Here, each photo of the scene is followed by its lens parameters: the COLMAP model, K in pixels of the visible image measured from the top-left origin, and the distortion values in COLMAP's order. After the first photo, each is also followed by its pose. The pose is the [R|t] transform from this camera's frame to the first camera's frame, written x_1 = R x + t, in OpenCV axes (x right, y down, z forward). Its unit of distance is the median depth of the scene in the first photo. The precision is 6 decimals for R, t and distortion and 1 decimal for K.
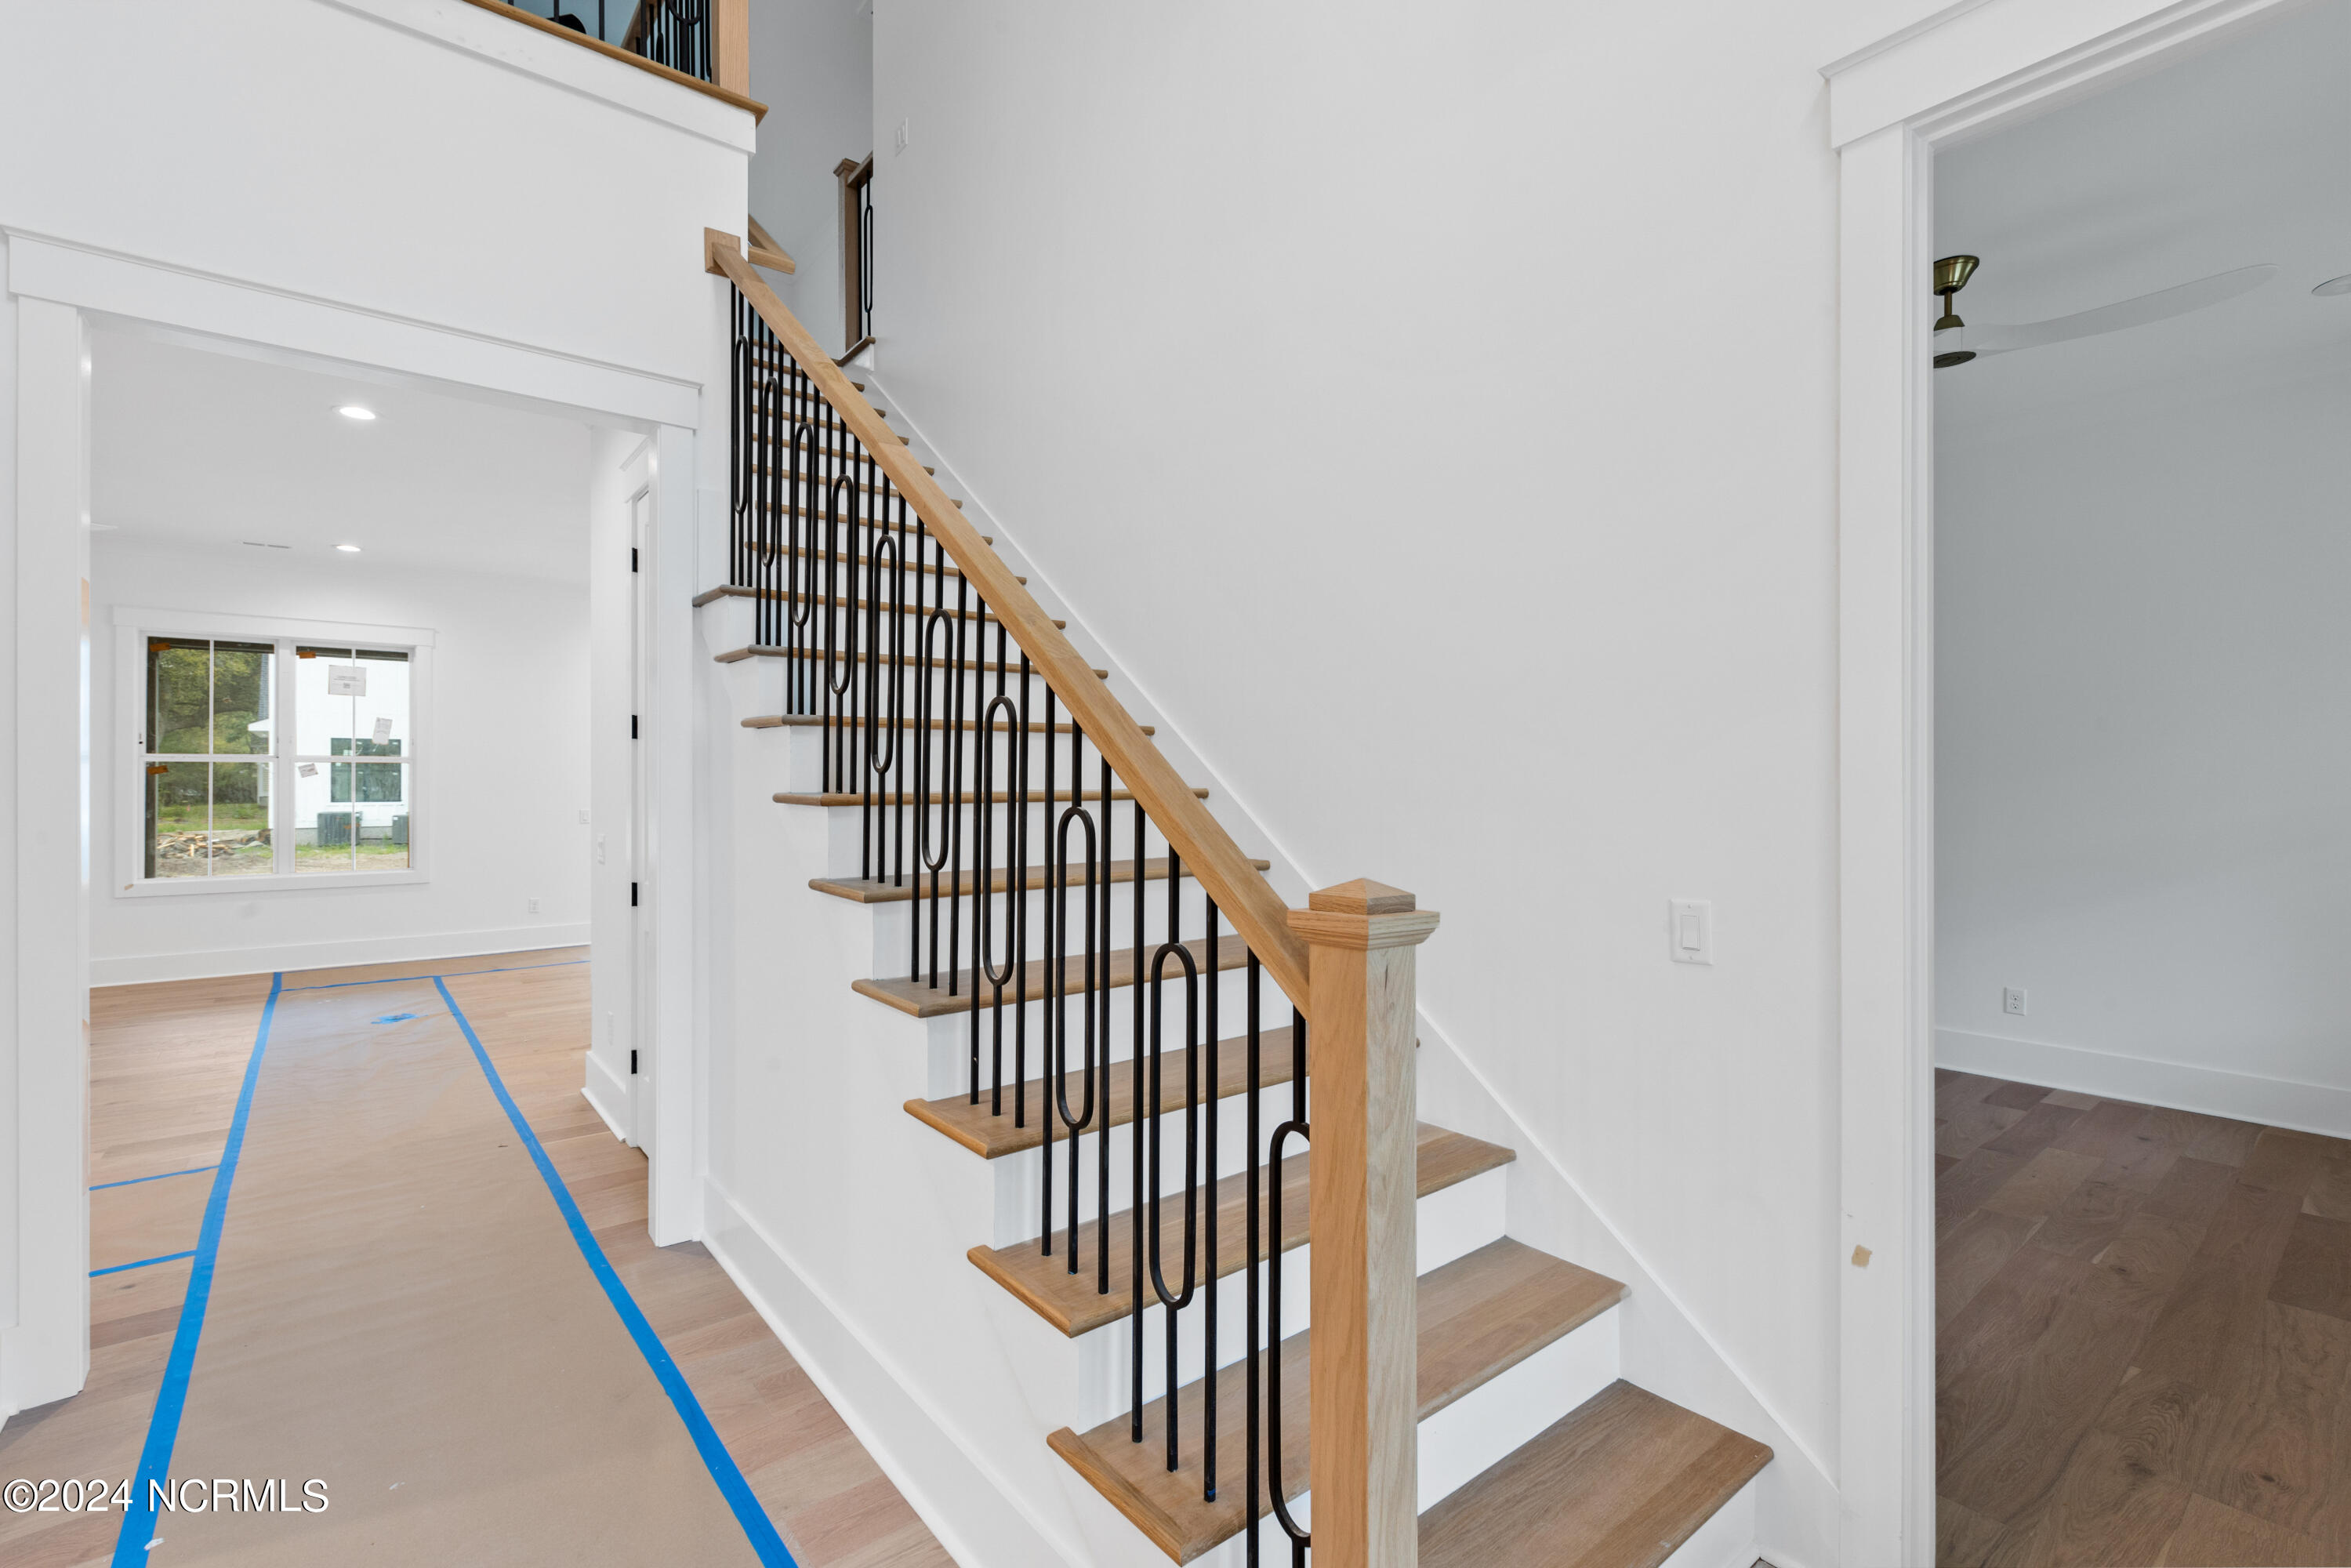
lens RADIAL K [[1056.9, 0, 1174.9], [0, 1056.9, 780.0], [0, 0, 1]] dist [0.002718, 0.000214]
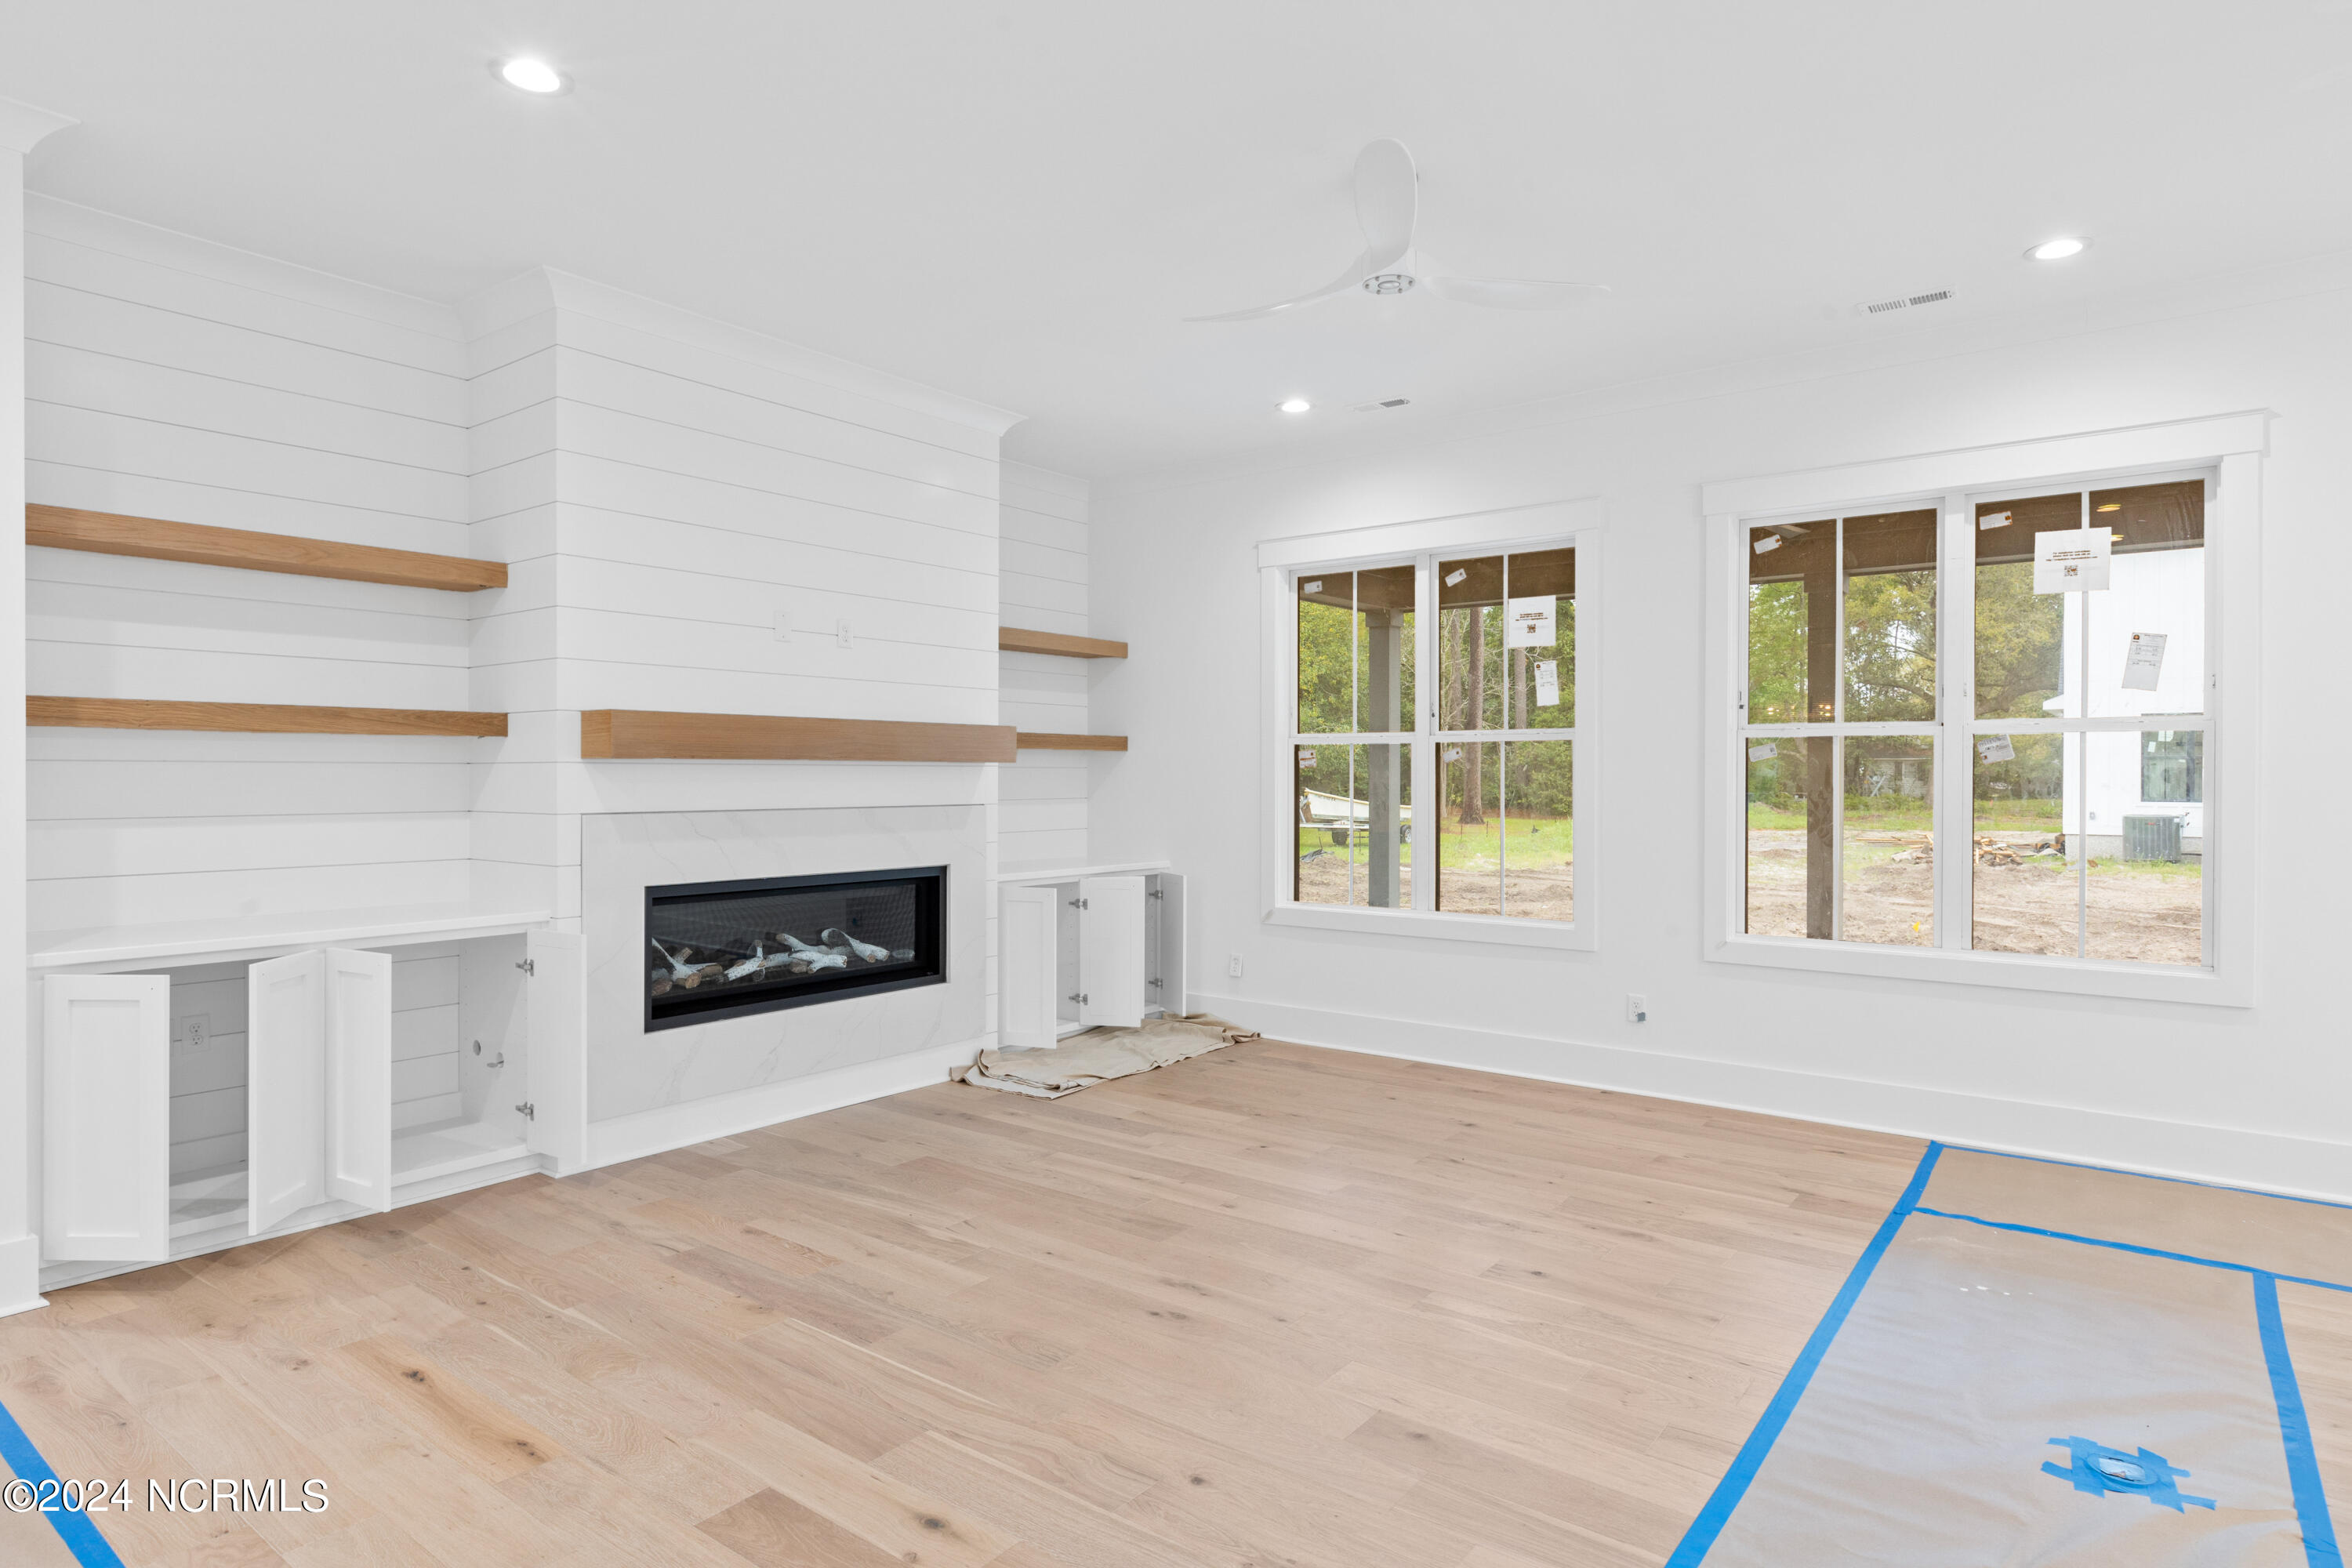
lens RADIAL K [[1290.4, 0, 1162.6], [0, 1290.4, 780.5], [0, 0, 1]] dist [-0.000622, 0.001465]
pose [[0.235164, 0.004643, -0.971945, -0.089519], [0.001909, 0.999984, 0.005239, 0.000549], [0.971954, -0.003087, 0.235152, 0.133306]]
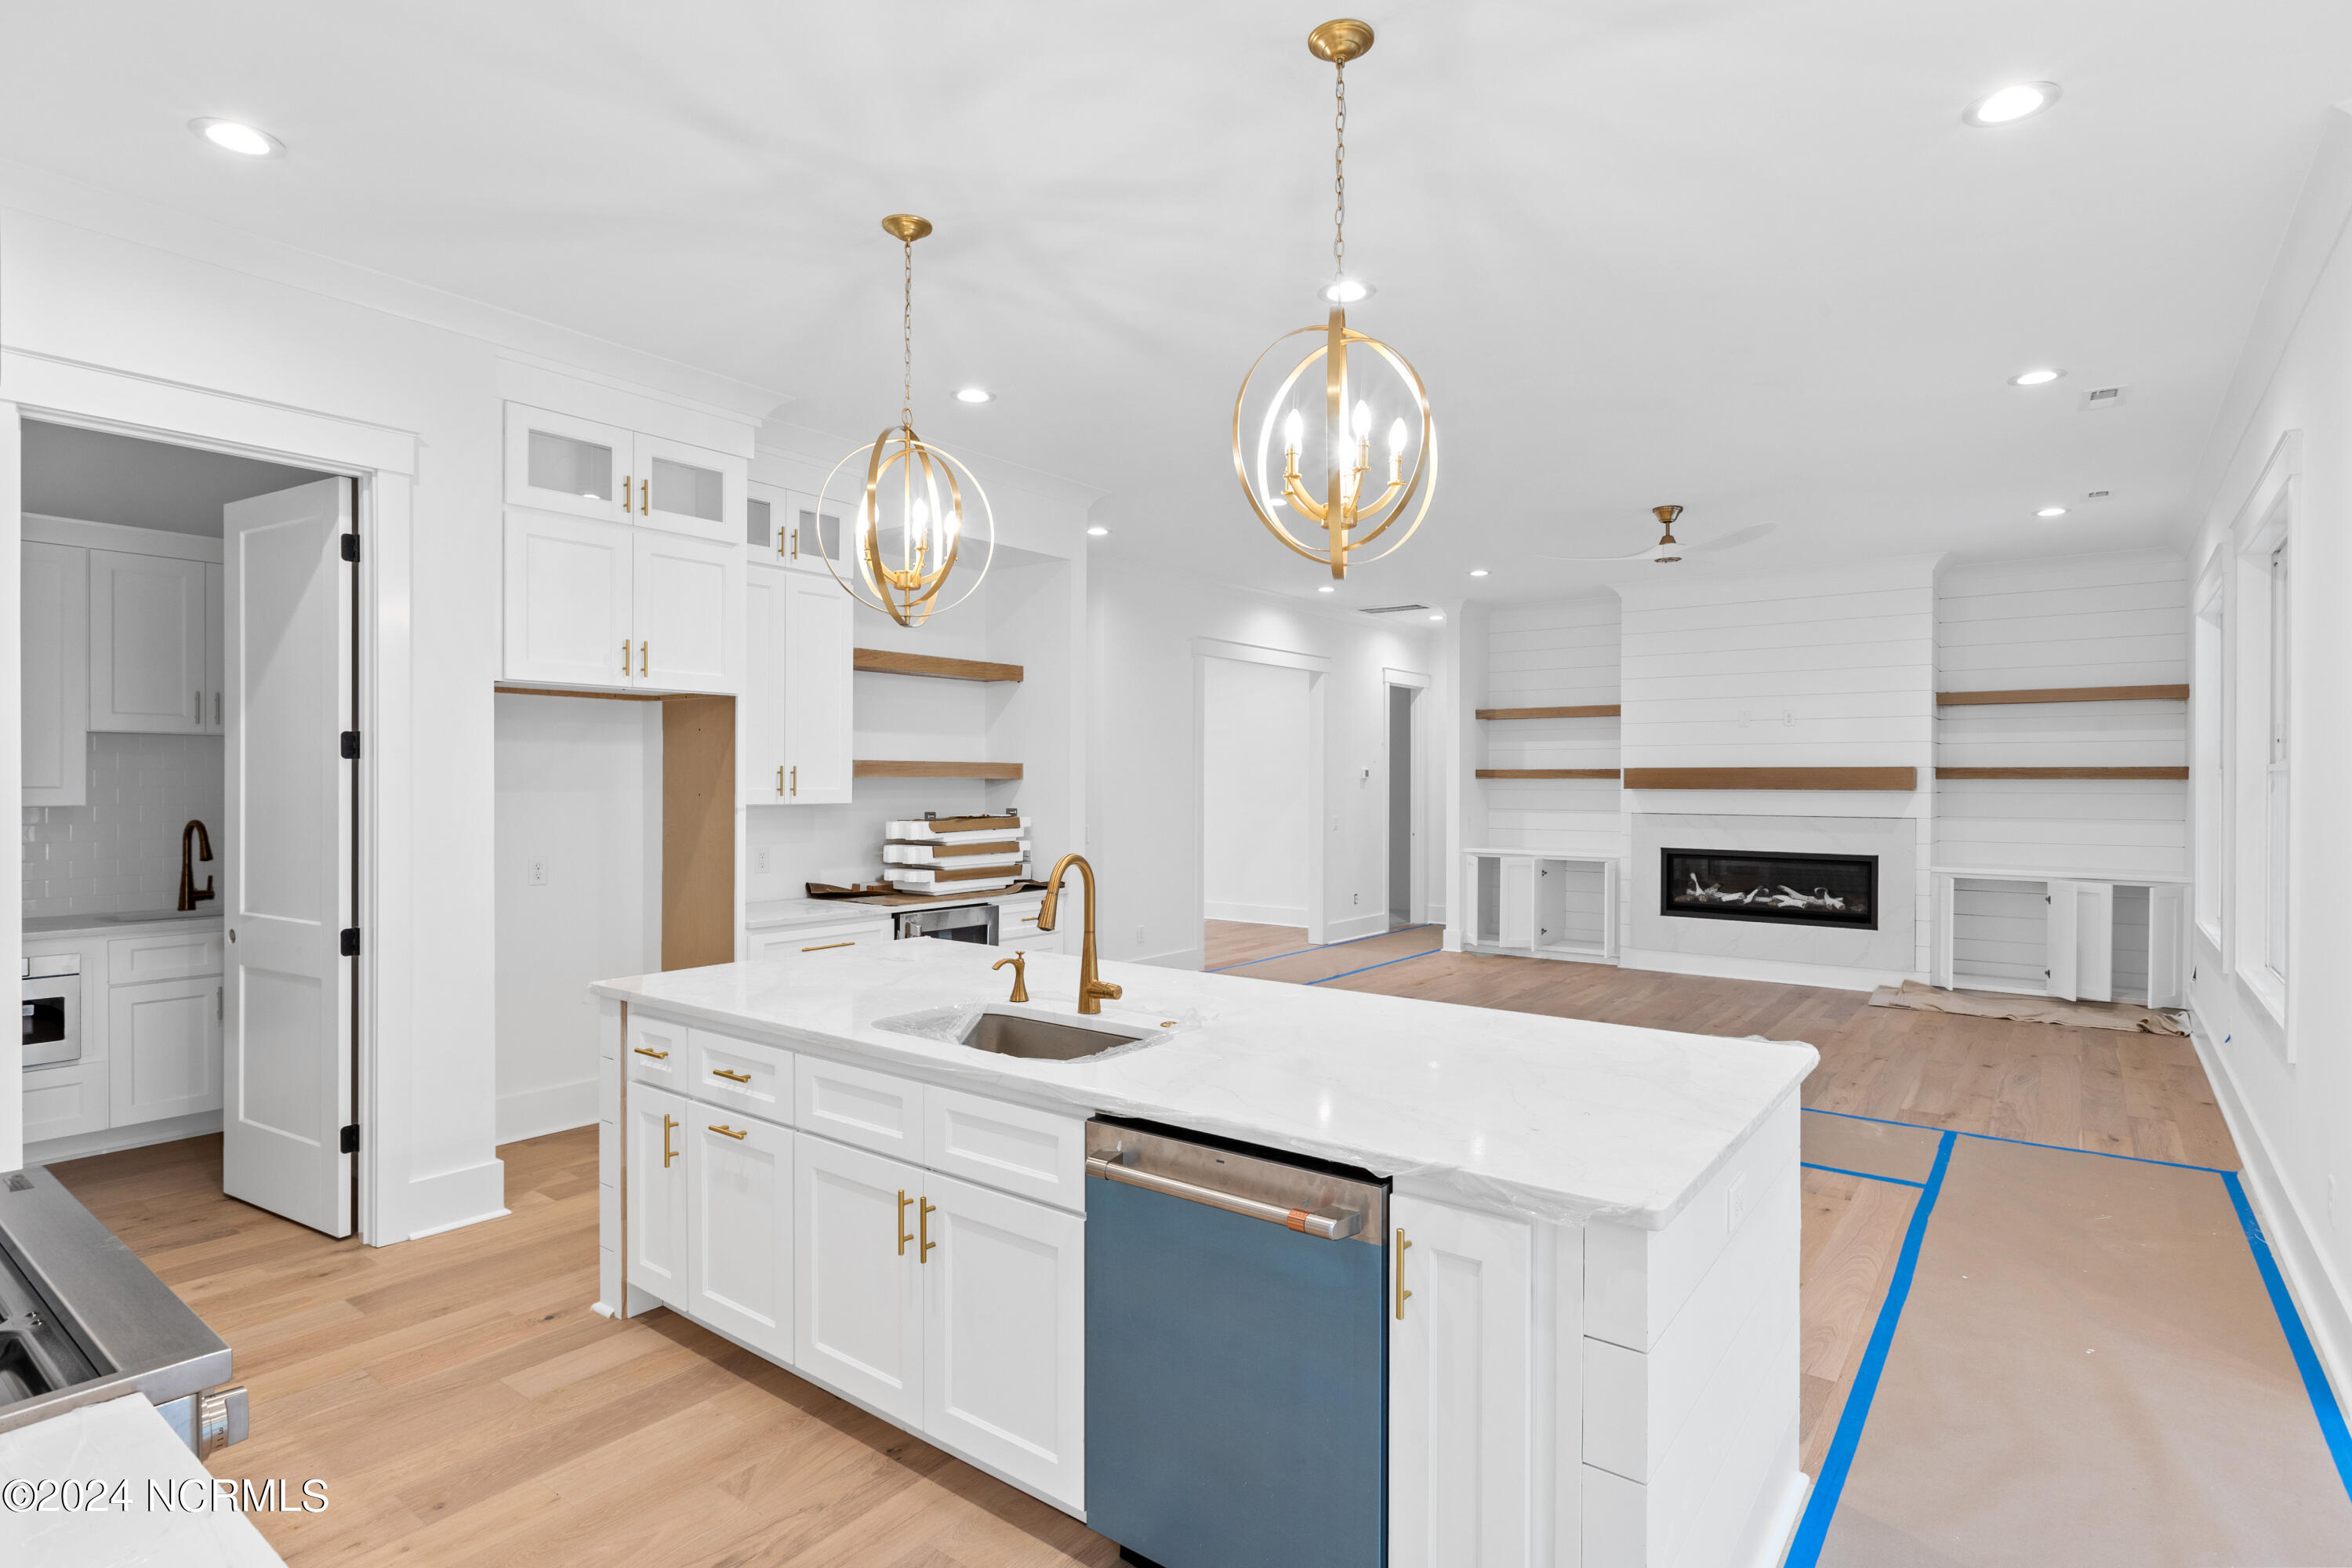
lens RADIAL K [[1157.1, 0, 1173.0], [0, 1157.1, 792.6], [0, 0, 1]] dist [-0.003160, -0.000834]
pose [[-0.971348, 0.001954, -0.237655, -0.057127], [0.000382, 0.999978, 0.006660, -0.002690], [0.237663, 0.006378, -0.971327, 0.388438]]
